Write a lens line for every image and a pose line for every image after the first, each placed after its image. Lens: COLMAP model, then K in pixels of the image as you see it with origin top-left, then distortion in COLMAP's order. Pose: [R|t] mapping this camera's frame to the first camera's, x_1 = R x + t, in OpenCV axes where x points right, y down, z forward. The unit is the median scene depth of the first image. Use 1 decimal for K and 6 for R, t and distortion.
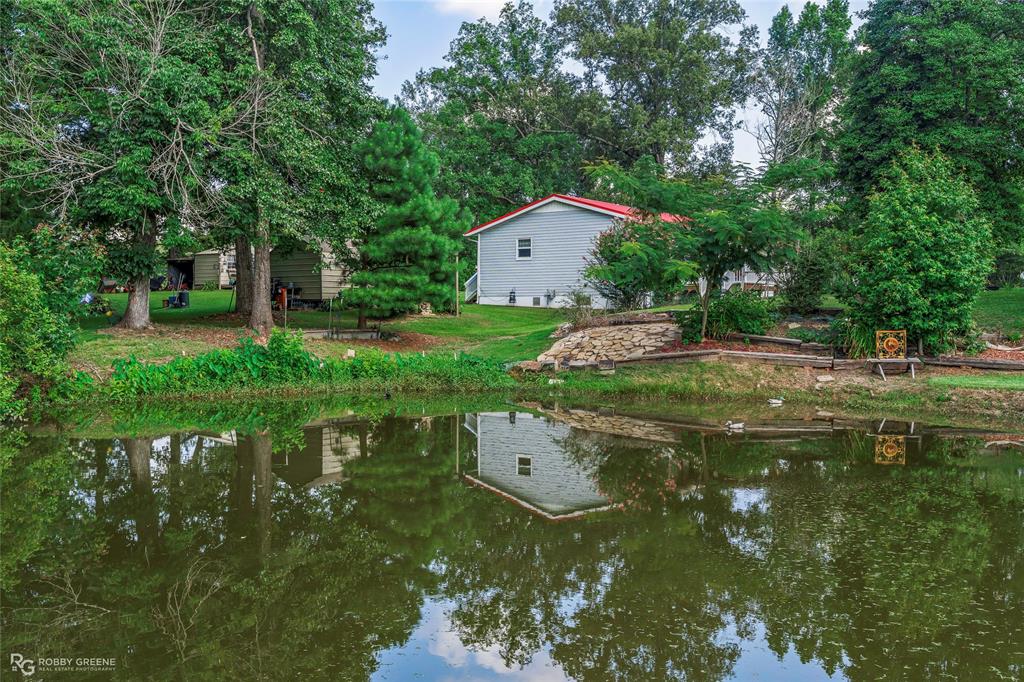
lens RADIAL K [[1041.6, 0, 511.9], [0, 1041.6, 337.0], [0, 0, 1]] dist [0.006570, 0.000000]
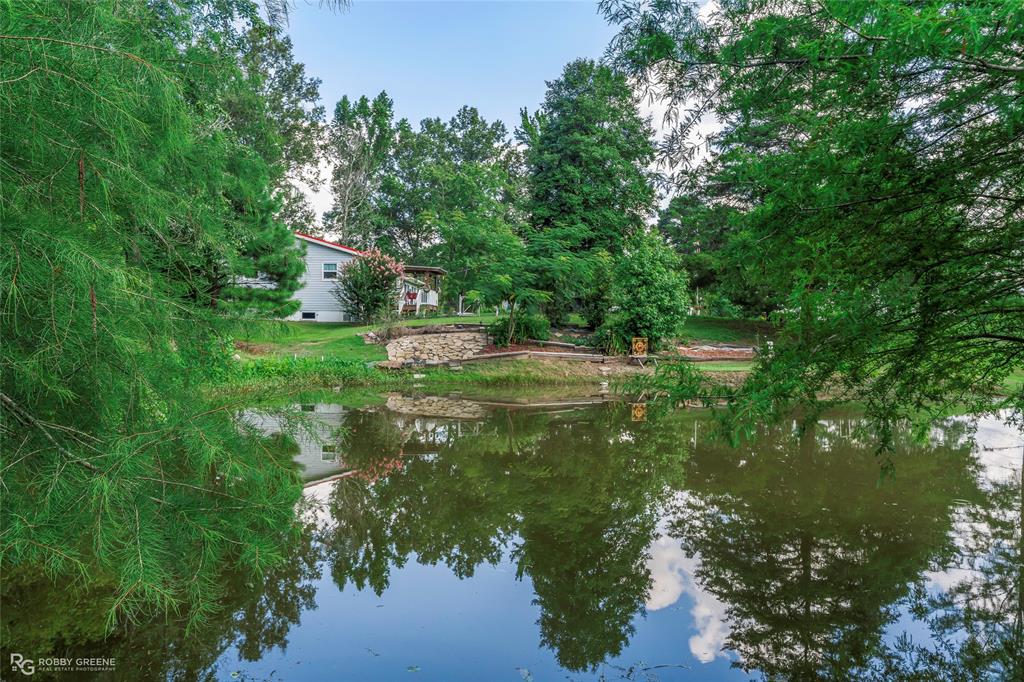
lens RADIAL K [[824.2, 0, 512.0], [0, 824.2, 344.6], [0, 0, 1]] dist [-0.003097, -0.000630]
pose [[0.809591, -0.001613, 0.586992, -0.481598], [0.003435, 0.999992, -0.001991, 0.005408], [-0.586985, 0.003628, 0.809590, 0.079928]]
